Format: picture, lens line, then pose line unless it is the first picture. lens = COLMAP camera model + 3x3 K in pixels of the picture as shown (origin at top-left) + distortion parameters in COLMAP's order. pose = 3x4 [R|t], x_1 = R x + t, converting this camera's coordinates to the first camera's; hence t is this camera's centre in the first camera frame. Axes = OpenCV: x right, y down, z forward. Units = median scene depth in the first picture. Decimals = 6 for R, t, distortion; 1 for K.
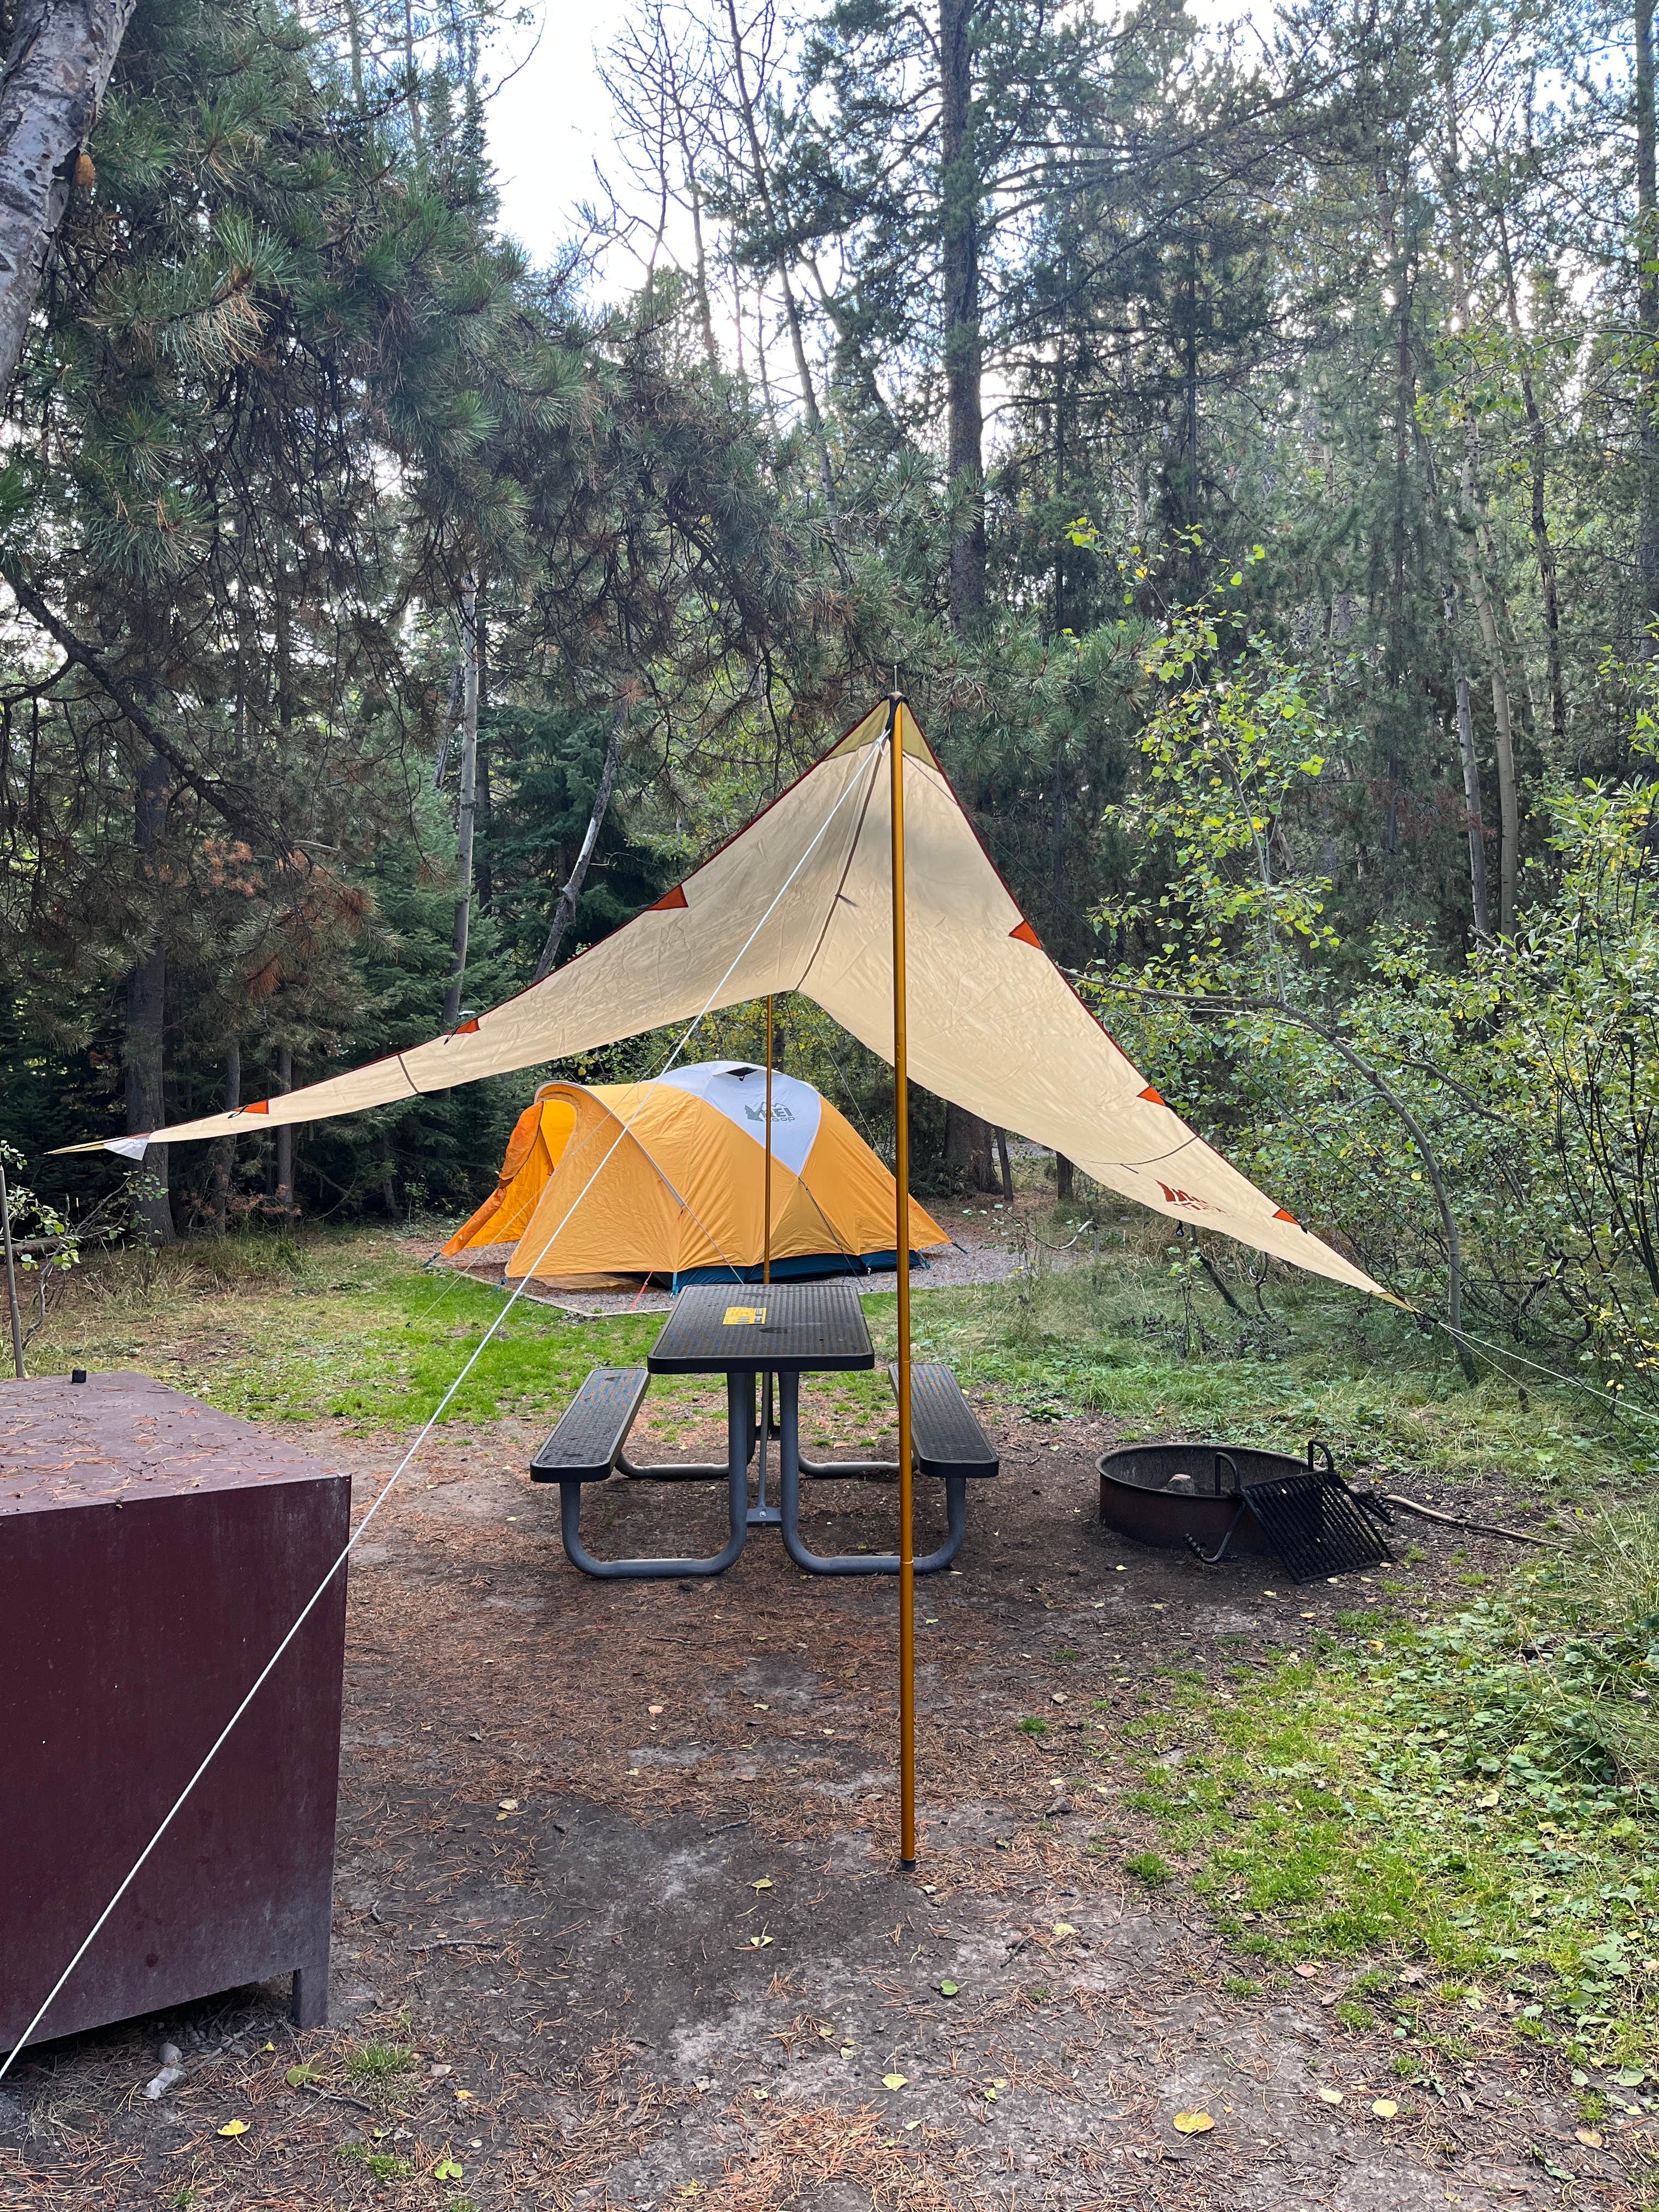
lens RADIAL K [[1688.8, 0, 822.6], [0, 1688.8, 1086.9], [0, 0, 1]] dist [0.030269, -0.050313]
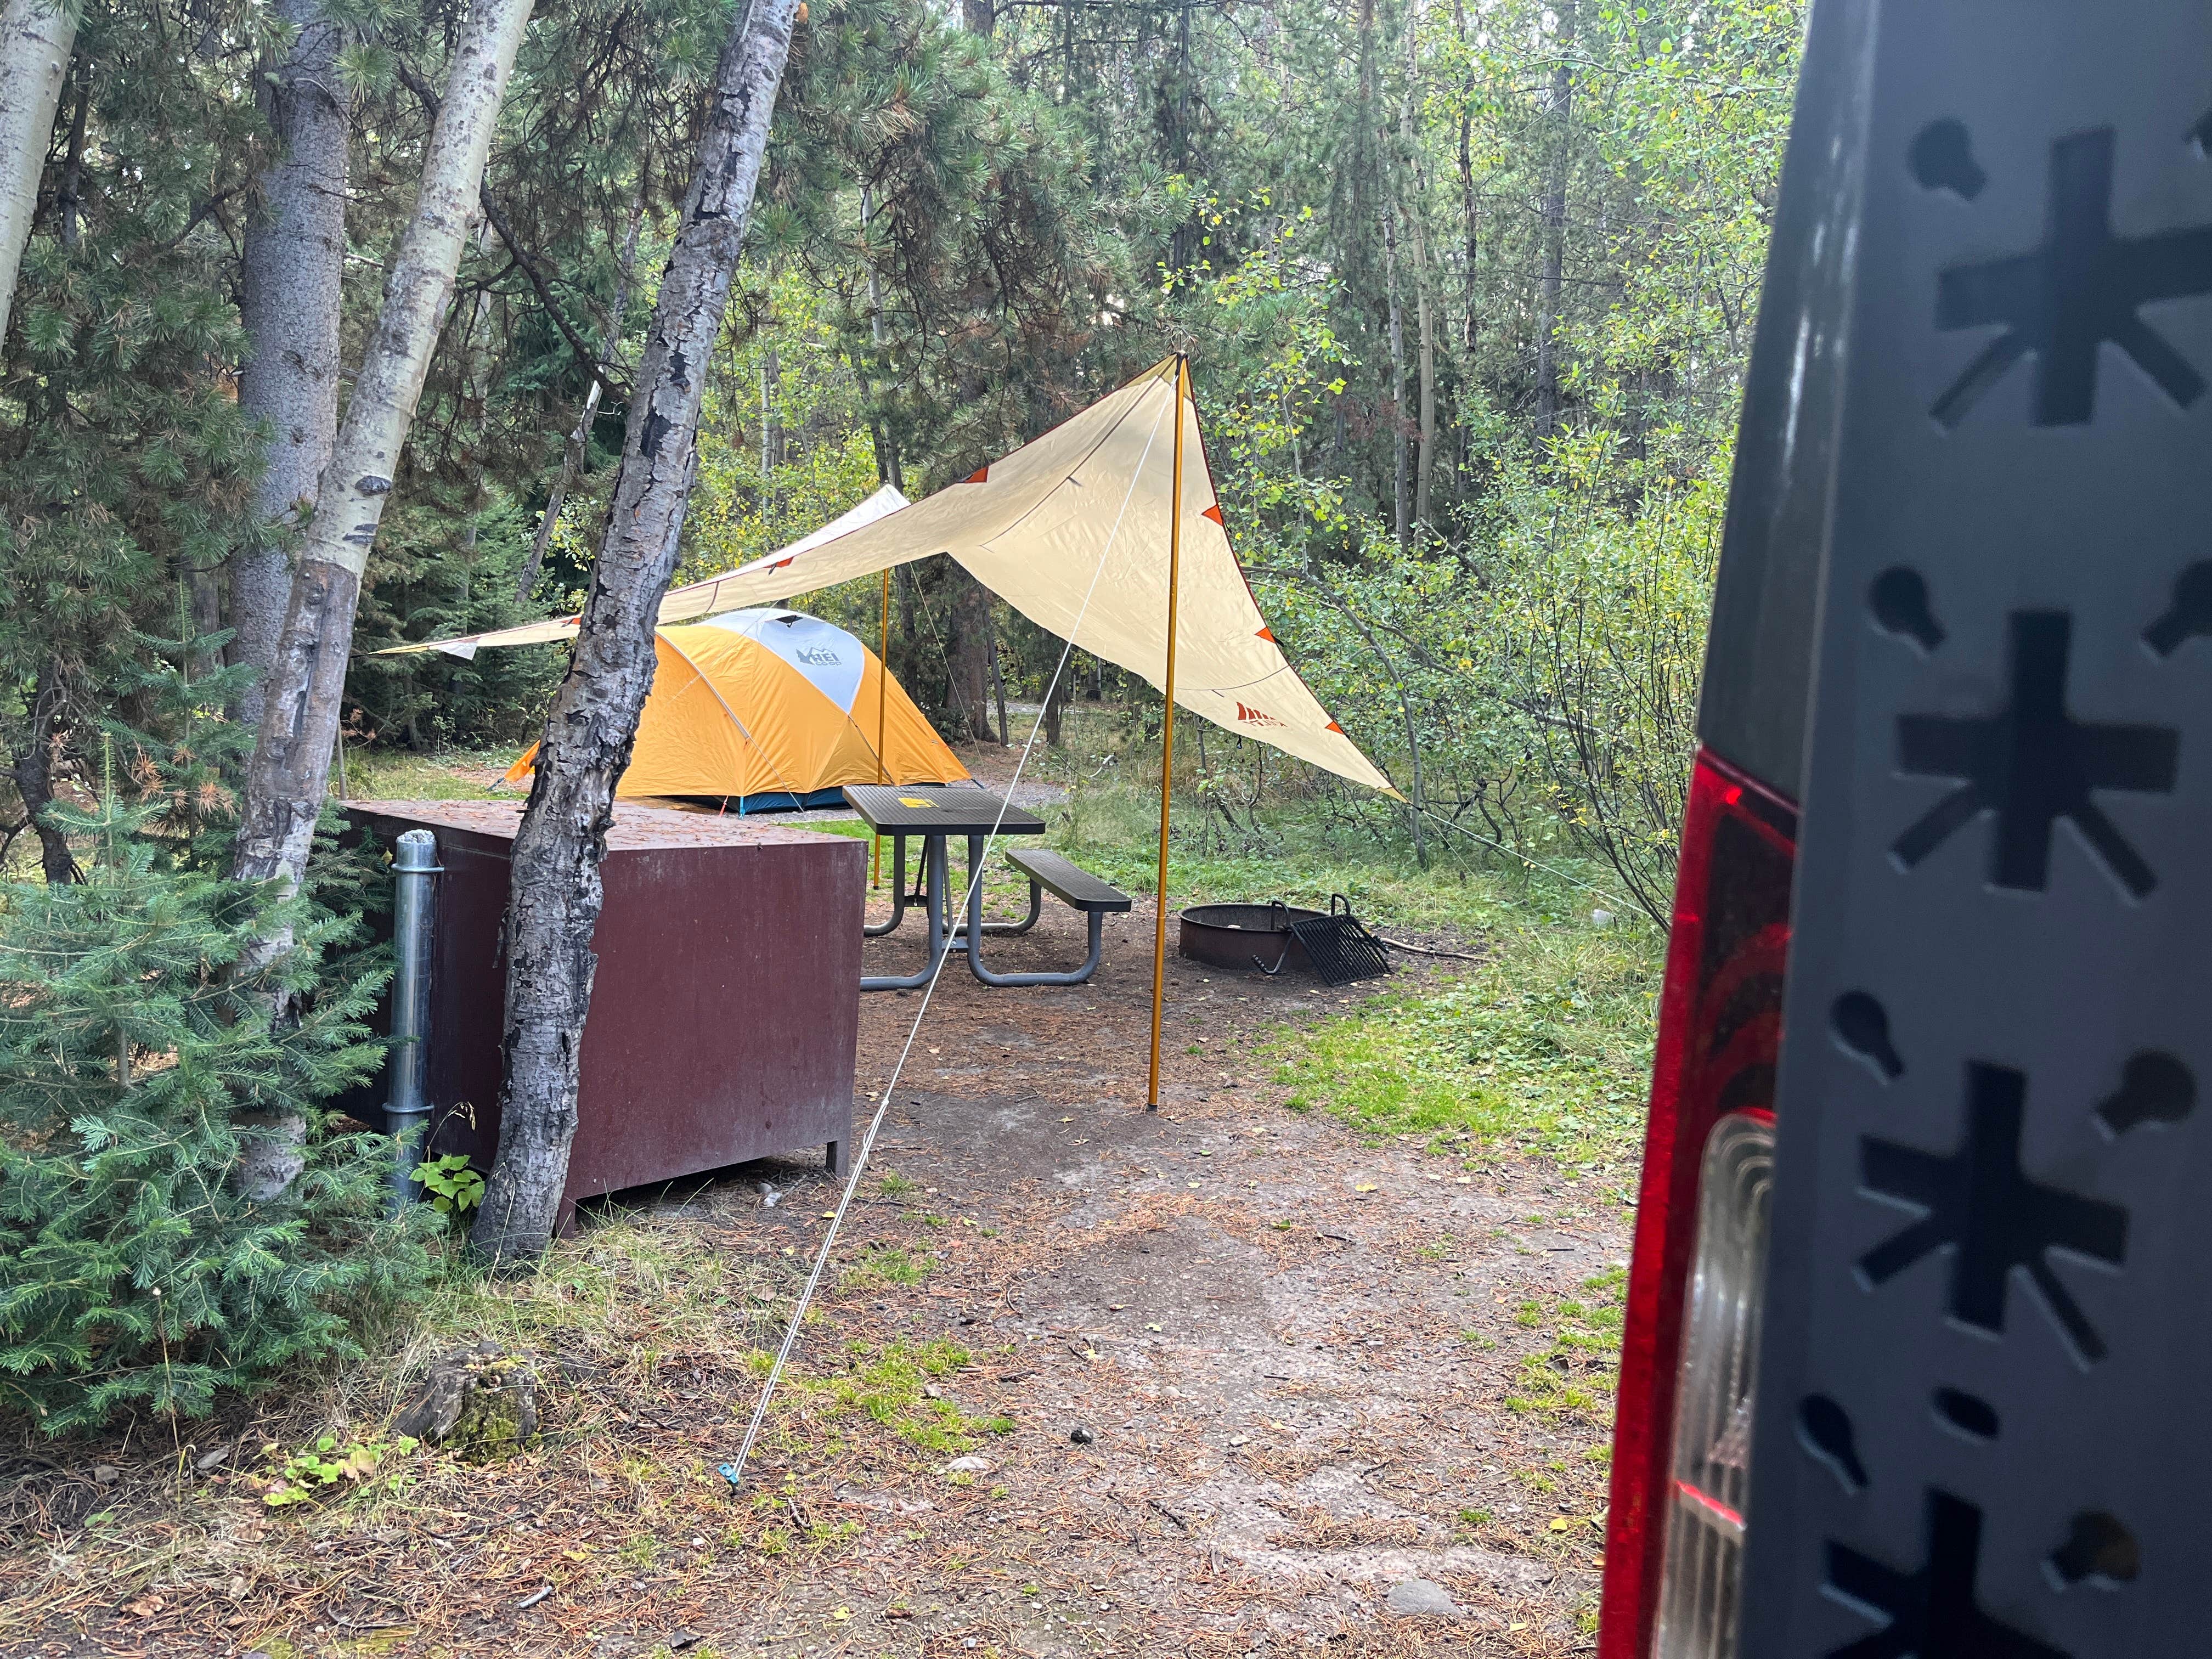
lens RADIAL K [[1688.8, 0, 1104.5], [0, 1688.8, 833.1], [0, 0, 1]] dist [0.030269, -0.050313]
pose [[0.974369, 0.007033, 0.224845, -0.186997], [-0.030370, 0.994473, 0.100502, 0.024906], [-0.222895, -0.104755, 0.969198, -0.262475]]
